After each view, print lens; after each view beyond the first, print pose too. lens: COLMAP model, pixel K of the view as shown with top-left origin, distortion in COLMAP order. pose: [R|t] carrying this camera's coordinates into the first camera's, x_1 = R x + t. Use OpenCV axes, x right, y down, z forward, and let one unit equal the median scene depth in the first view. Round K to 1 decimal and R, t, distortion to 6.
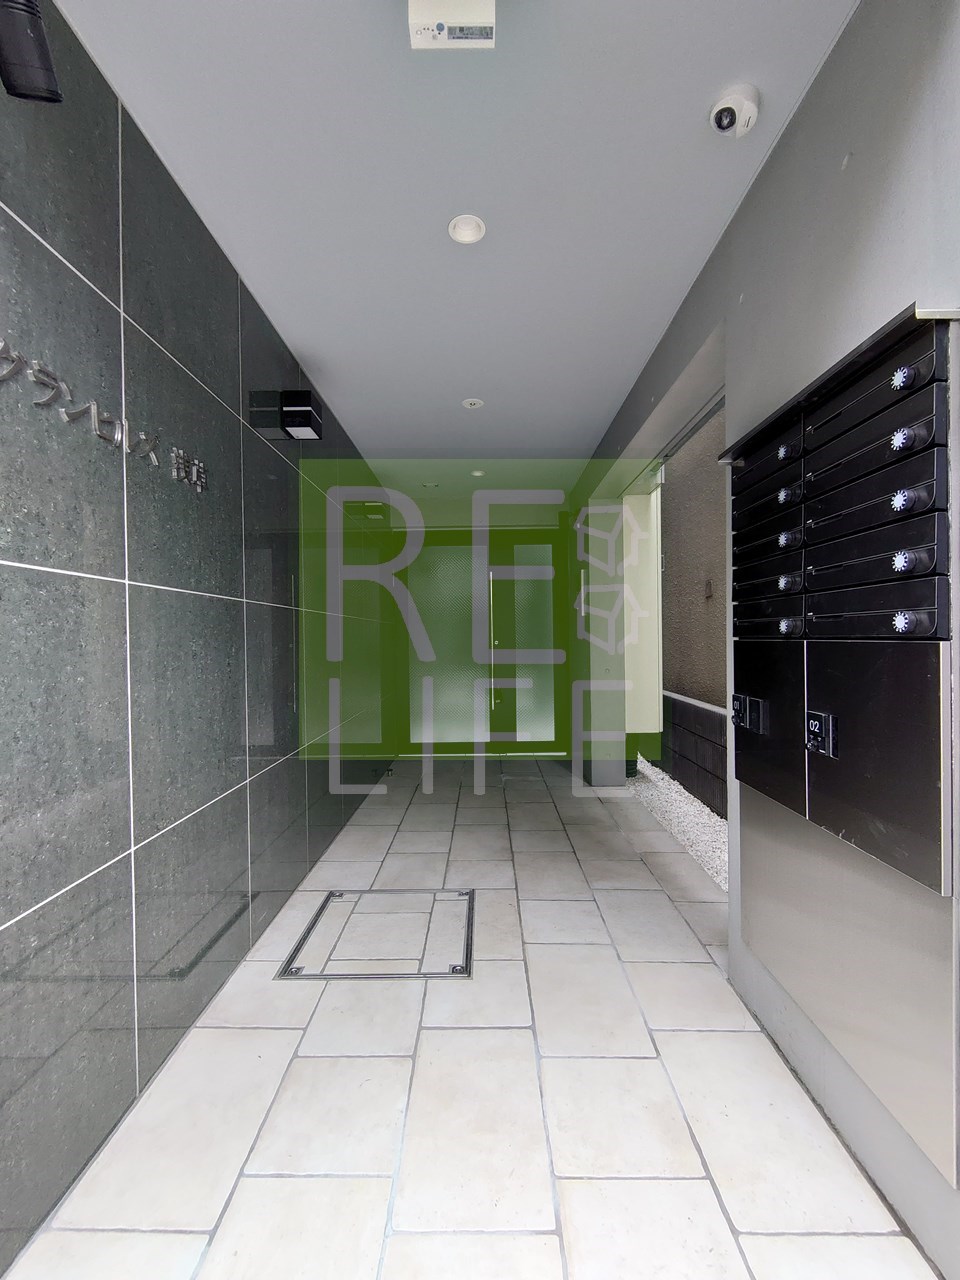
lens RADIAL K [[554.7, 0, 479.4], [0, 554.7, 639.8], [0, 0, 1]] dist [-0.000062, -0.000161]
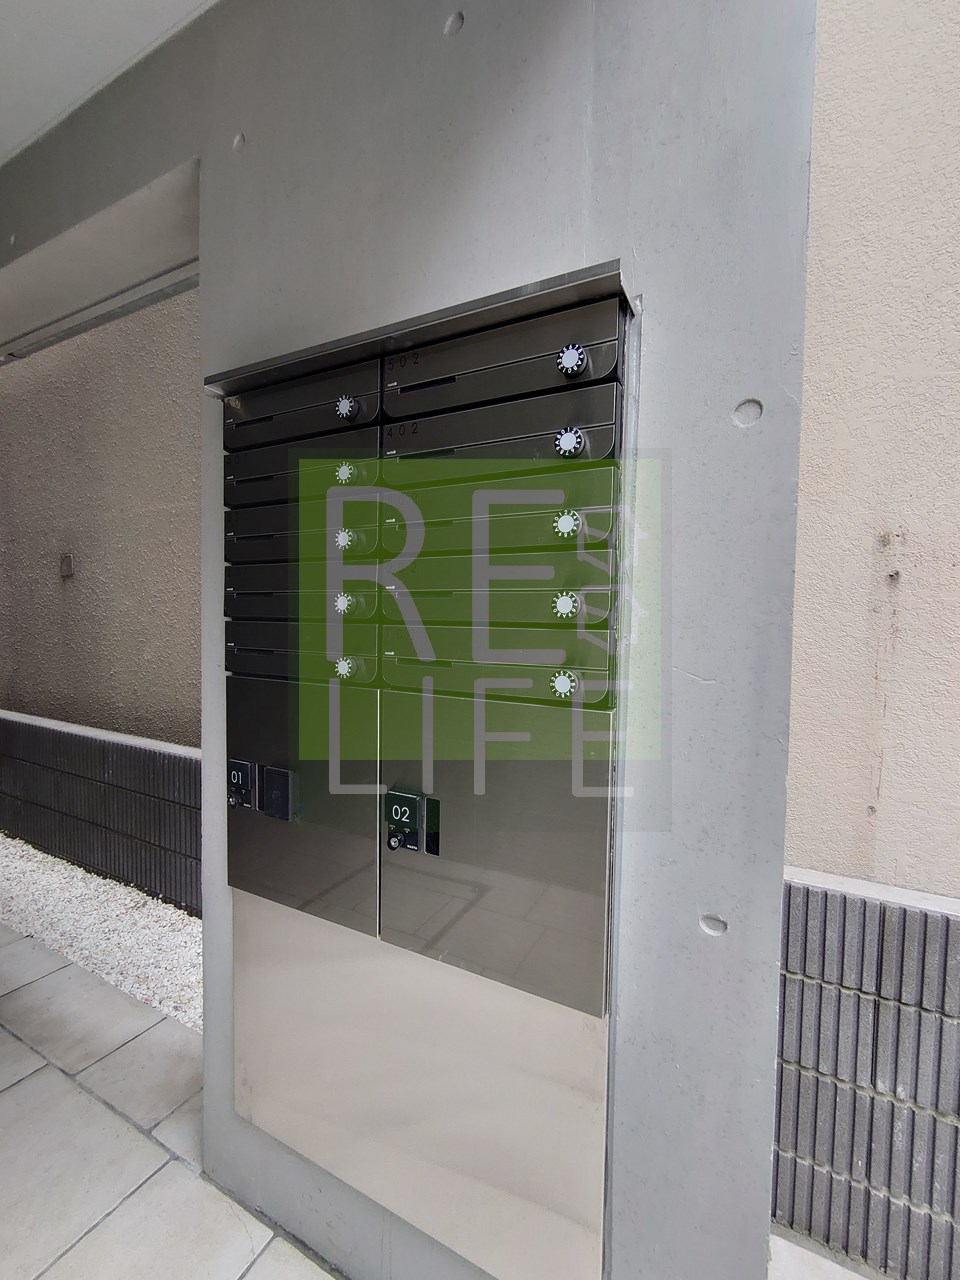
lens RADIAL K [[554.7, 0, 476.0], [0, 554.7, 644.7], [0, 0, 1]] dist [-0.000062, -0.000161]
pose [[0.458922, -0.022152, 0.888200, 0.014201], [-0.022347, 0.999085, 0.036463, -0.055954], [-0.888196, -0.036582, 0.458007, 0.378350]]
